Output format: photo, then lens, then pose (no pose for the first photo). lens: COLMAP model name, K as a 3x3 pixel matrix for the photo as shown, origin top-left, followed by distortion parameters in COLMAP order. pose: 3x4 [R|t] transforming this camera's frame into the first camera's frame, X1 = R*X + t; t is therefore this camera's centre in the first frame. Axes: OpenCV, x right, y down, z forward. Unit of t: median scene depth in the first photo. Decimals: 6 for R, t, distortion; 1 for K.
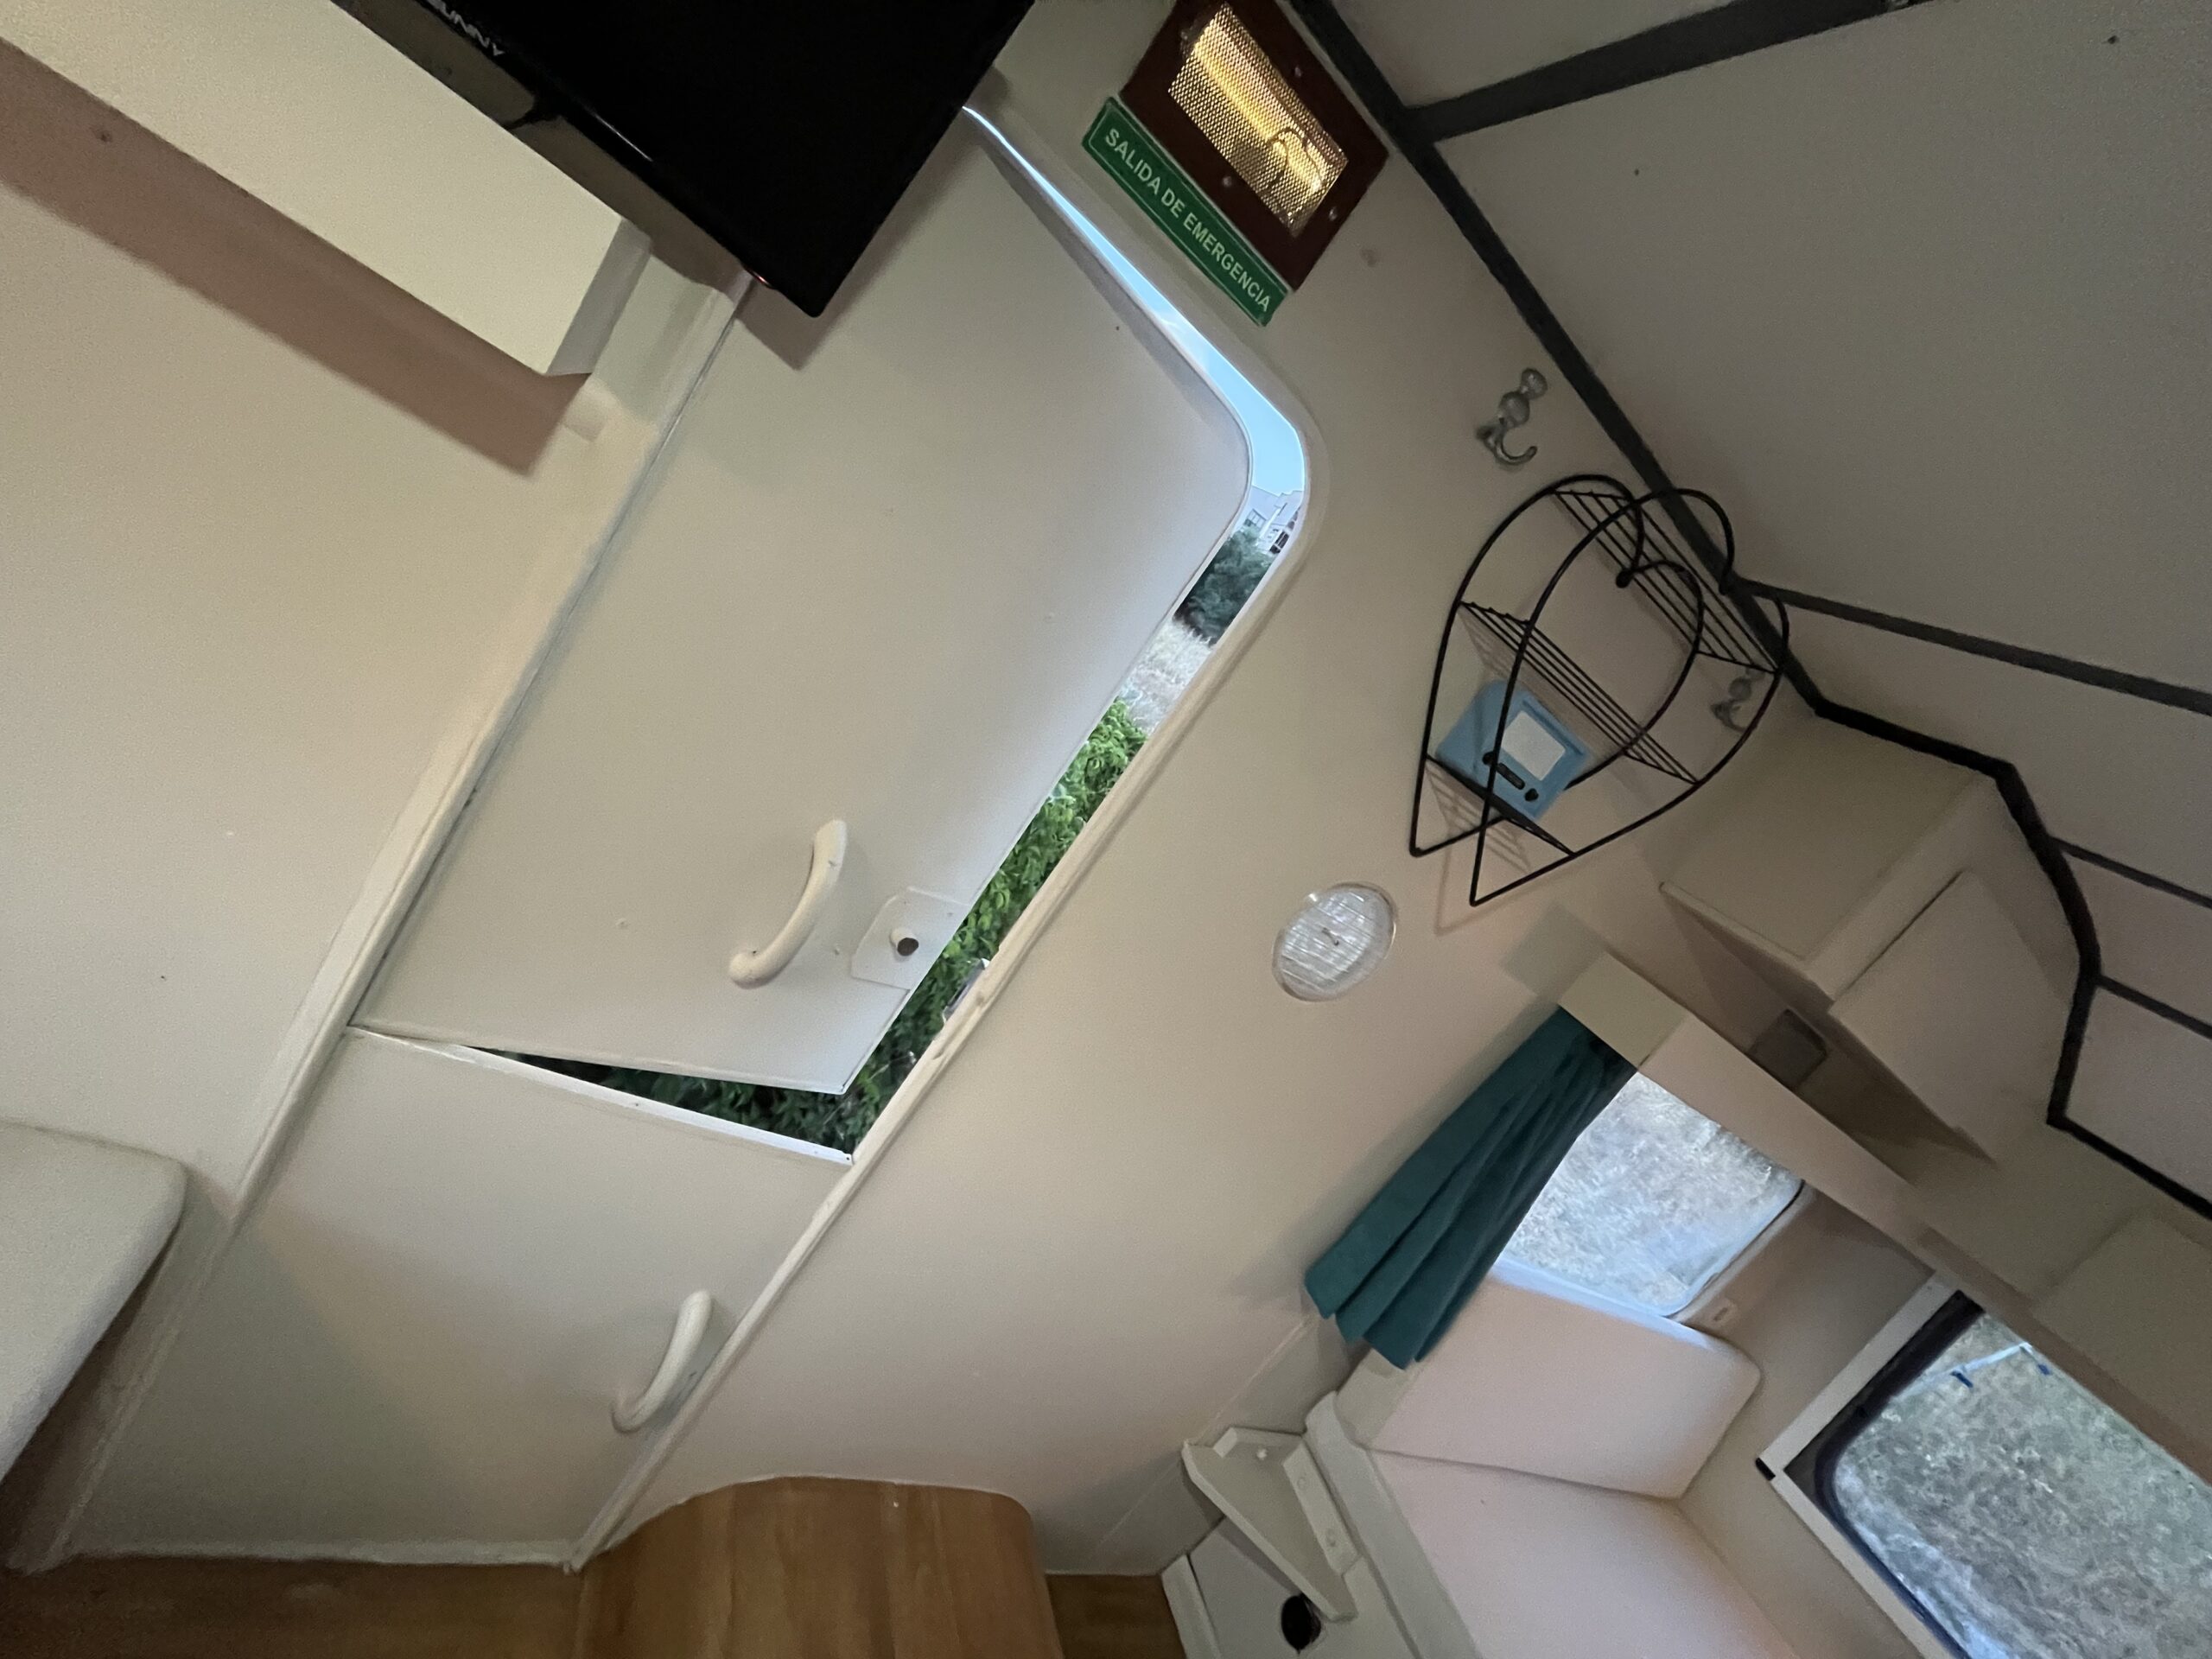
lens RADIAL K [[903.6, 0, 1106.0], [0, 903.6, 828.1], [0, 0, 1]] dist [-0.004182, 0.000780]
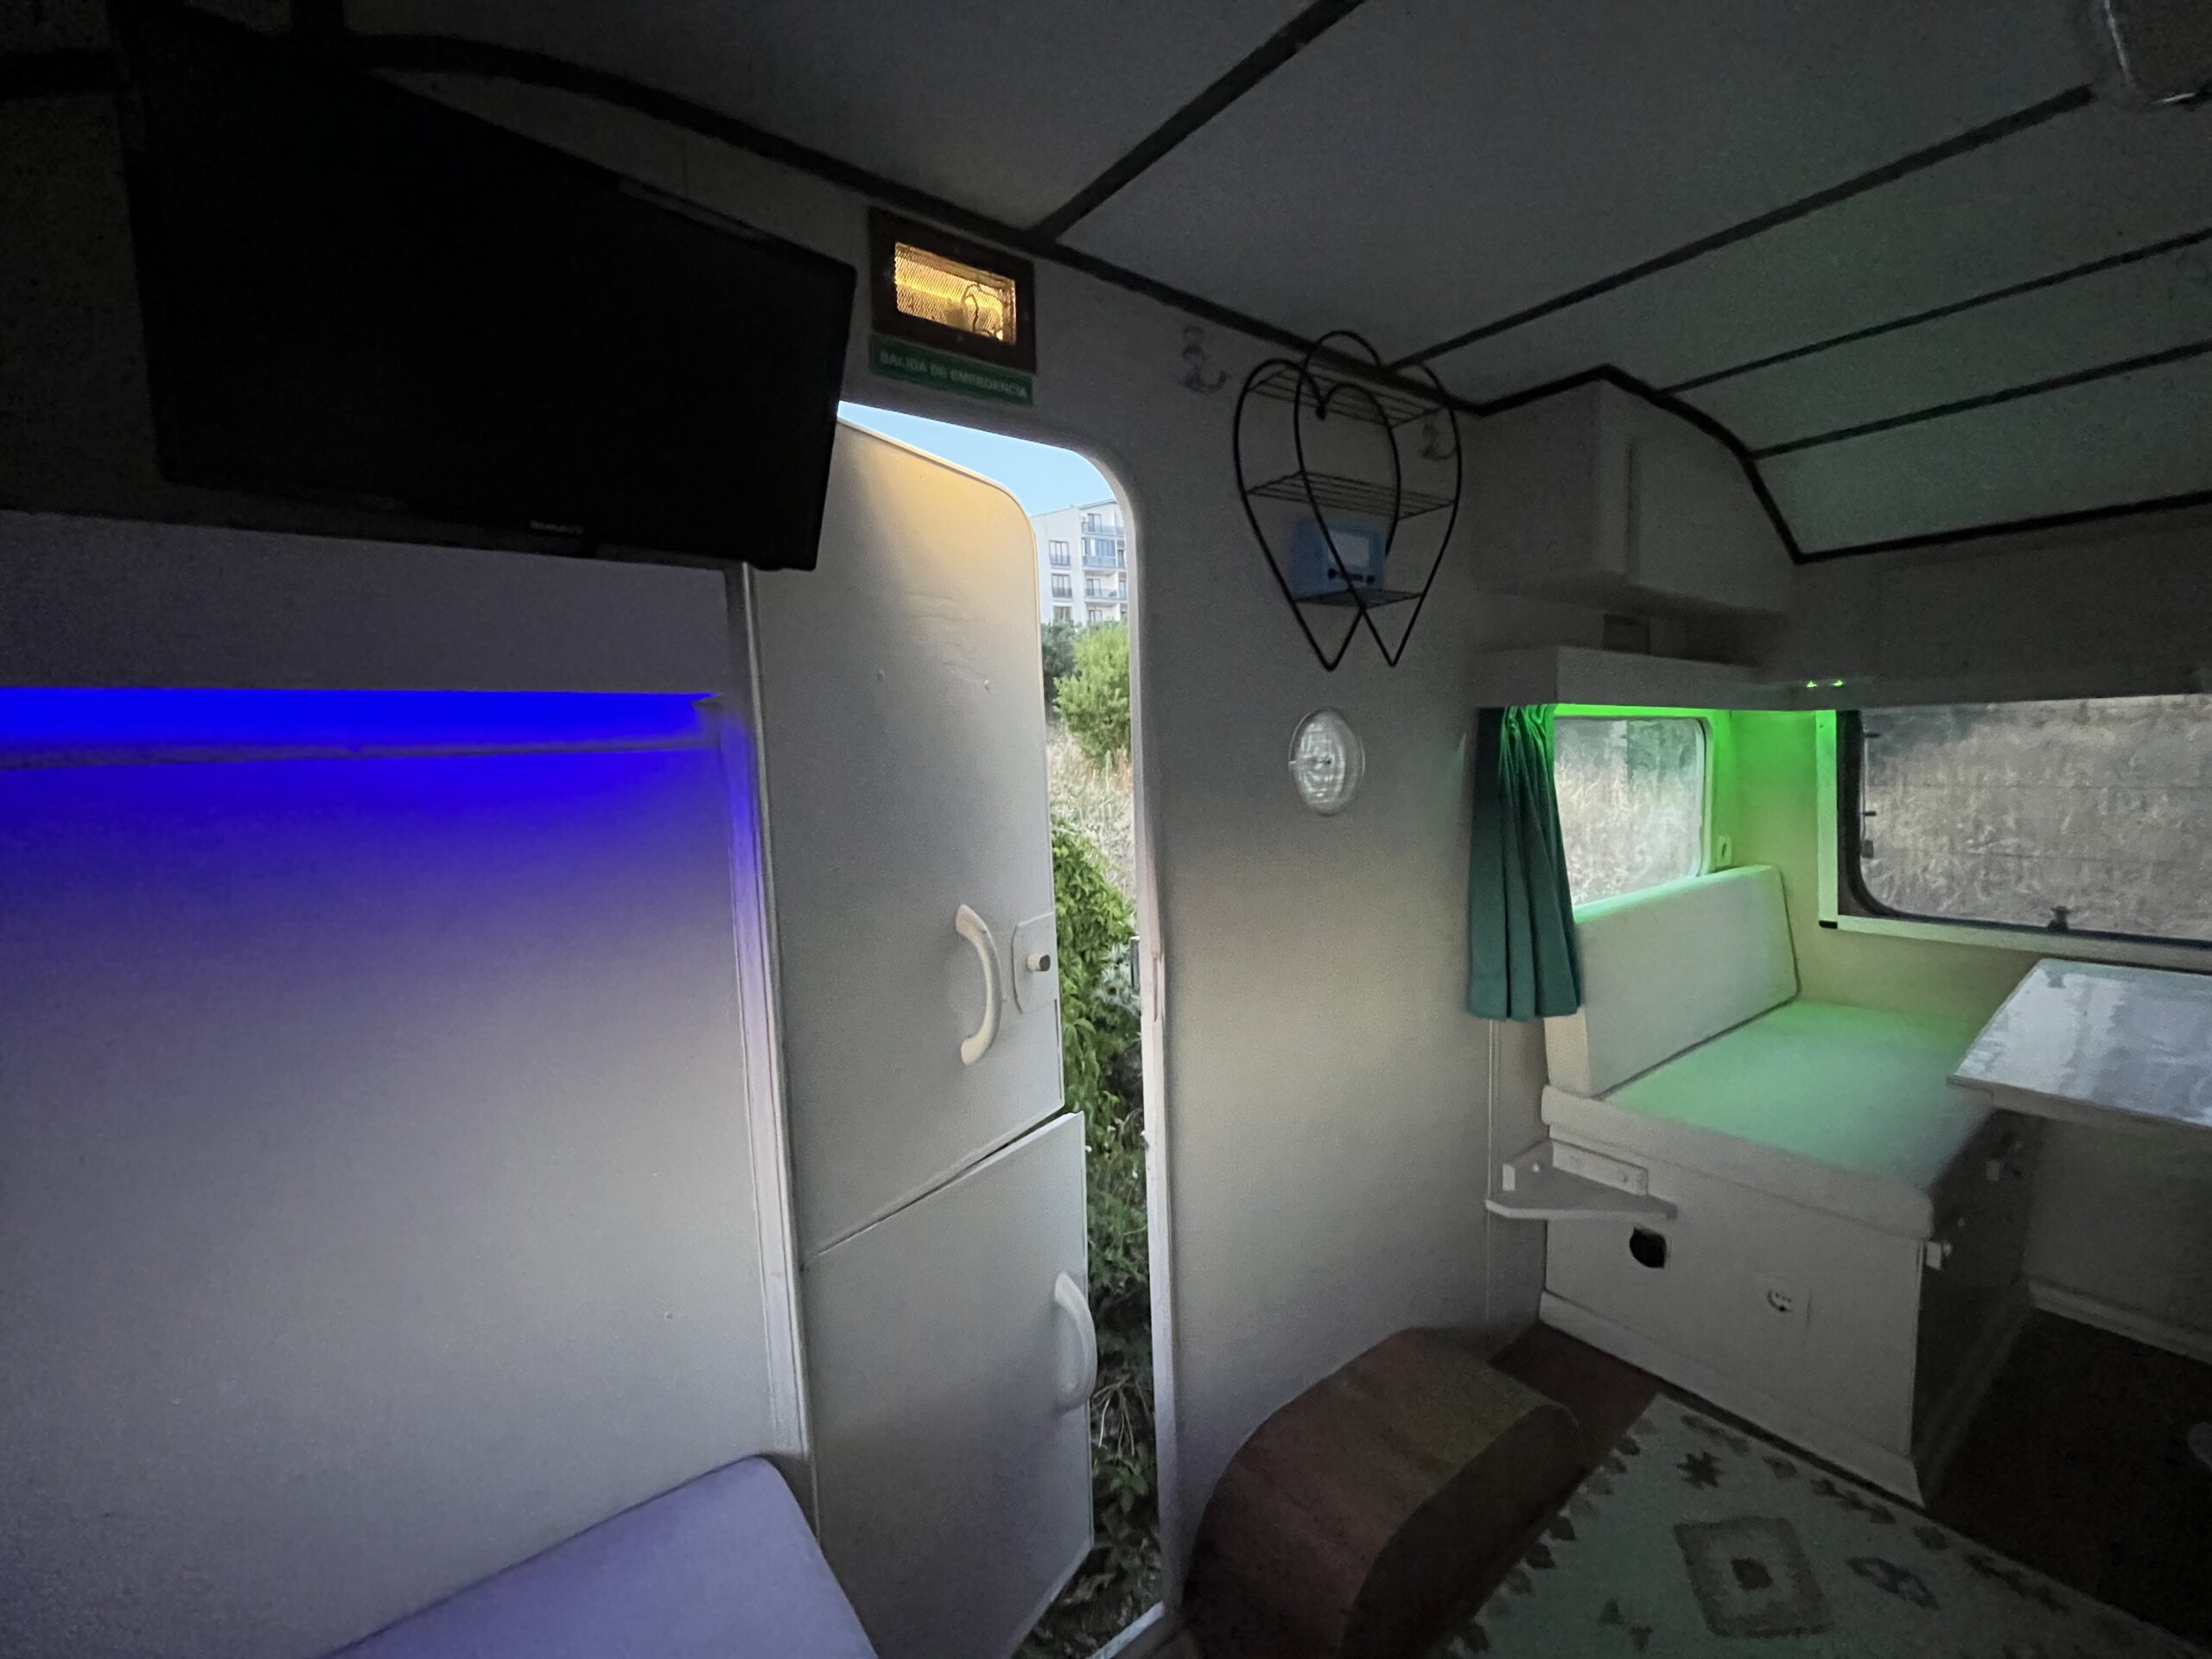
lens RADIAL K [[903.6, 0, 1107.4], [0, 903.6, 823.1], [0, 0, 1]] dist [-0.004182, 0.000780]
pose [[0.774902, -0.613002, 0.154124, -0.252660], [0.622429, 0.782487, -0.017227, 0.026466], [-0.110040, 0.109281, 0.987901, -0.225751]]
